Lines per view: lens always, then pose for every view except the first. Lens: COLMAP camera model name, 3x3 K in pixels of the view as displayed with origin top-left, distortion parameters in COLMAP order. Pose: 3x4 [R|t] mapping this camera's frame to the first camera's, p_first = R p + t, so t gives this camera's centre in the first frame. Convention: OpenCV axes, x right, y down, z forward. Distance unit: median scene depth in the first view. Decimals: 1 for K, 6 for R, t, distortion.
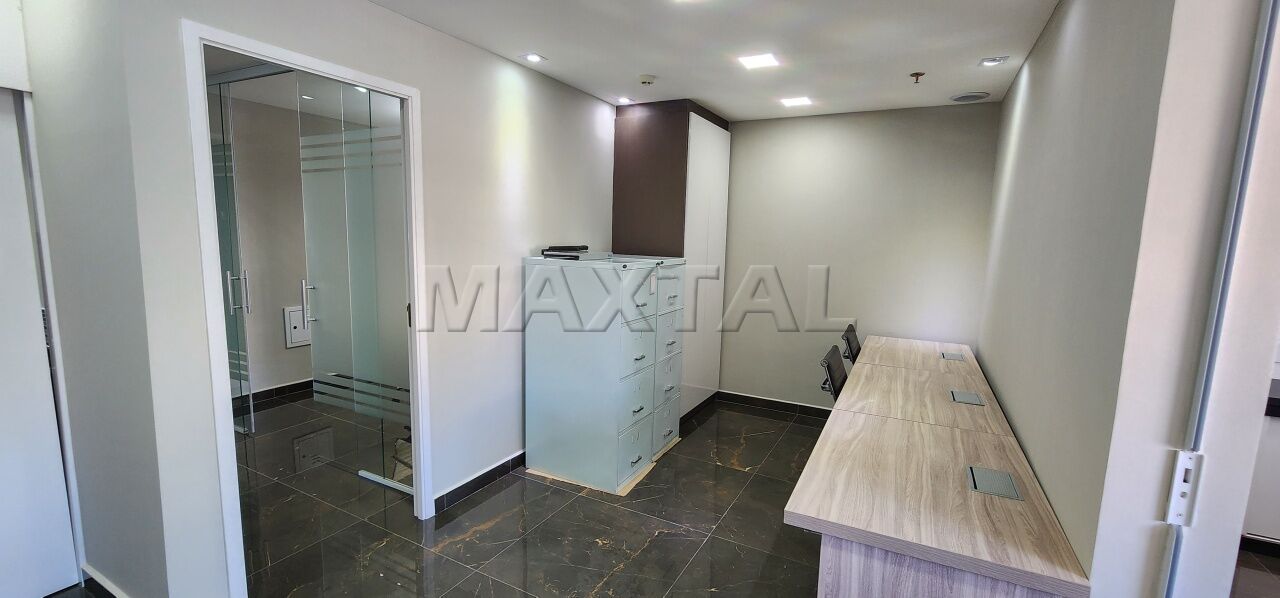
lens RADIAL K [[526.6, 0, 640.1], [0, 526.6, 302.2], [0, 0, 1]] dist [-0.000992, -0.004727]
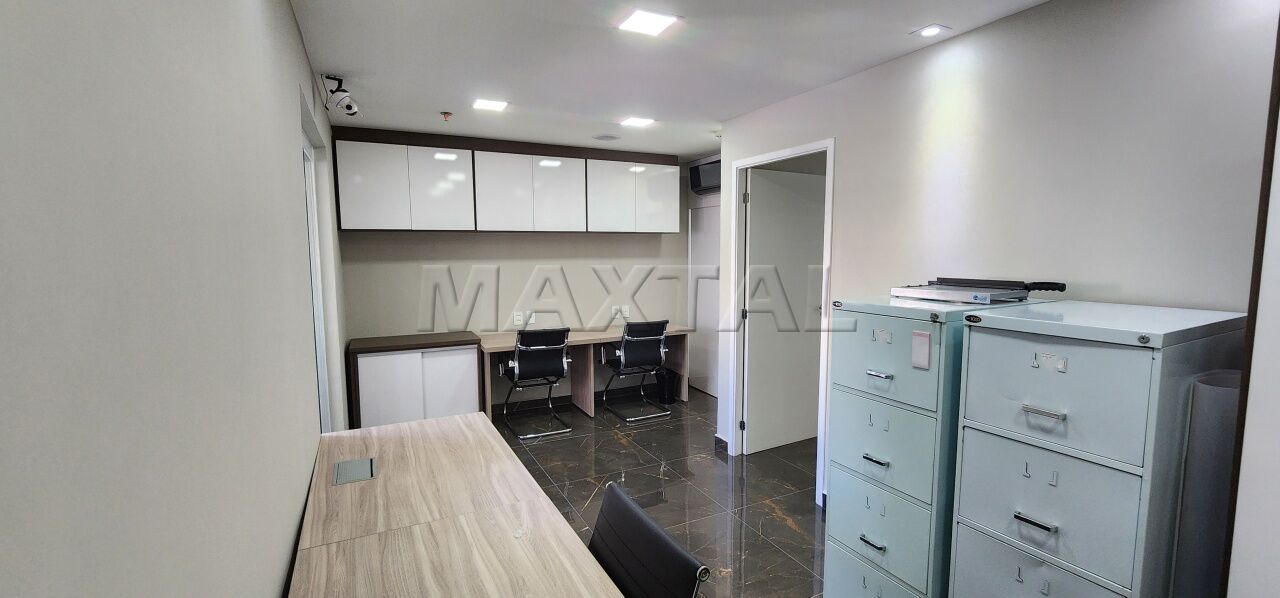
lens RADIAL K [[526.6, 0, 640.1], [0, 526.6, 302.2], [0, 0, 1]] dist [-0.000992, -0.004727]
pose [[-0.570119, 0.058238, -0.819496, 0.707847], [-0.119791, 0.980931, 0.153048, -0.147974], [0.812782, 0.185423, -0.552271, 1.184769]]
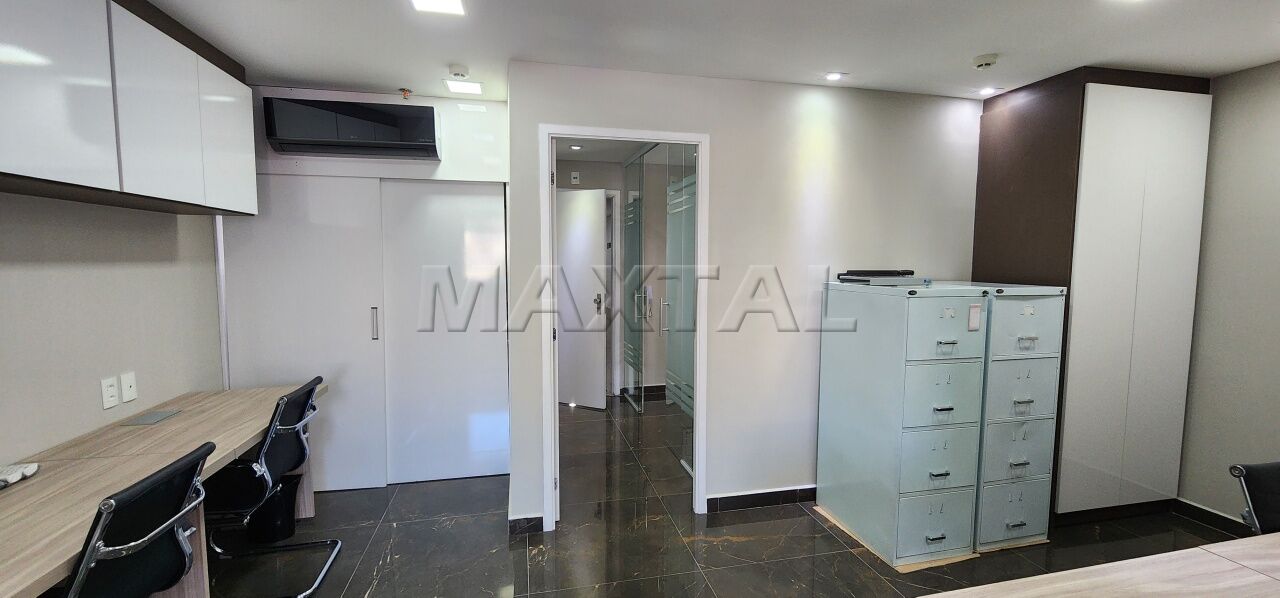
lens RADIAL K [[526.6, 0, 640.1], [0, 526.6, 302.2], [0, 0, 1]] dist [-0.000992, -0.004727]
pose [[0.658439, 0.038816, -0.751633, 0.316651], [-0.084876, 0.996128, -0.022910, 0.002255], [0.747833, 0.078880, 0.659184, 0.132045]]
